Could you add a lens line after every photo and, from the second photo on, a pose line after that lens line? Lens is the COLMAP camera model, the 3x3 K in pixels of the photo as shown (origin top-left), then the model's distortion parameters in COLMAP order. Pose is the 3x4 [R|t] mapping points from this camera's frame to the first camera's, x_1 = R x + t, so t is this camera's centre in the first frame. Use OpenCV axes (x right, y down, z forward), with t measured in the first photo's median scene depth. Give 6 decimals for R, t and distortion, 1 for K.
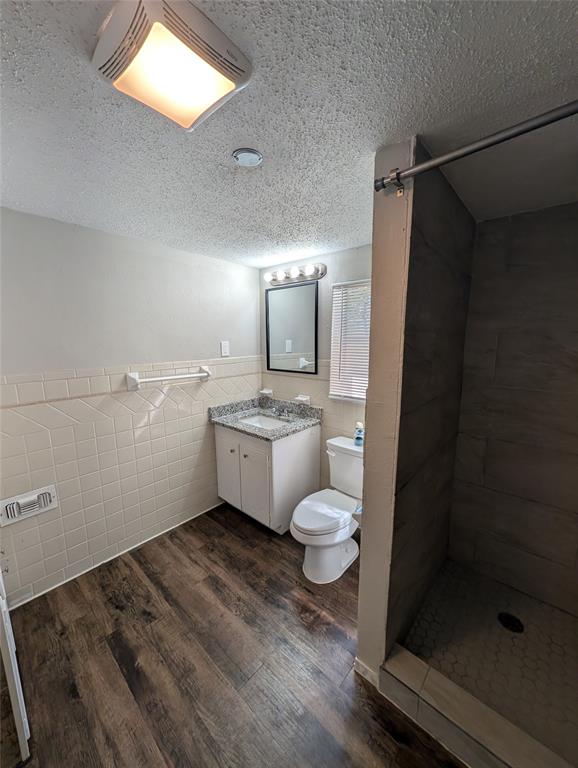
lens RADIAL K [[293.6, 0, 291.4], [0, 293.6, 381.8], [0, 0, 1]] dist [-0.002583, -0.000066]
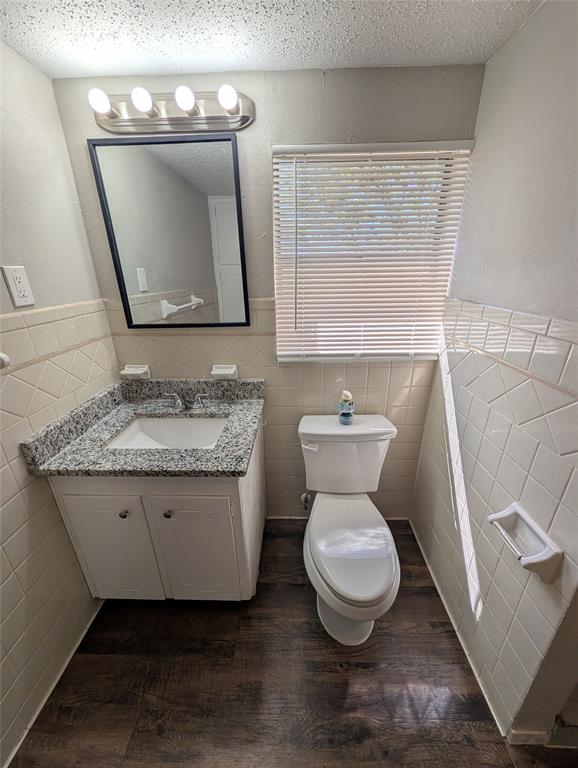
lens RADIAL K [[293.6, 0, 291.0], [0, 293.6, 382.8], [0, 0, 1]] dist [-0.002583, -0.000066]
pose [[0.765375, -0.233748, 0.599636, -0.214966], [0.109990, 0.965513, 0.235981, -0.042323], [-0.634116, -0.114661, 0.764689, 0.474186]]
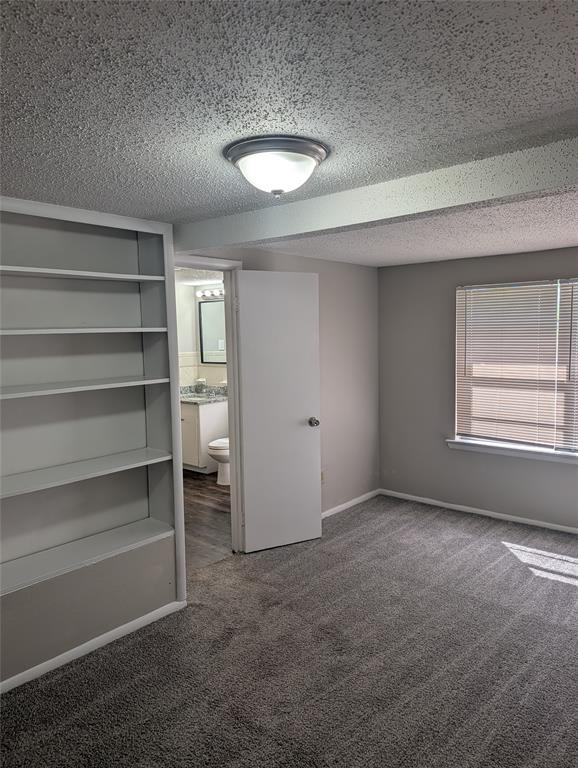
lens RADIAL K [[555.0, 0, 289.9], [0, 555.0, 385.5], [0, 0, 1]] dist [0.011773, -0.004728]
pose [[0.999697, -0.019789, -0.014654, 0.377492], [0.018882, 0.998039, -0.059677, 0.233455], [0.015806, 0.059382, 0.998110, -1.572694]]
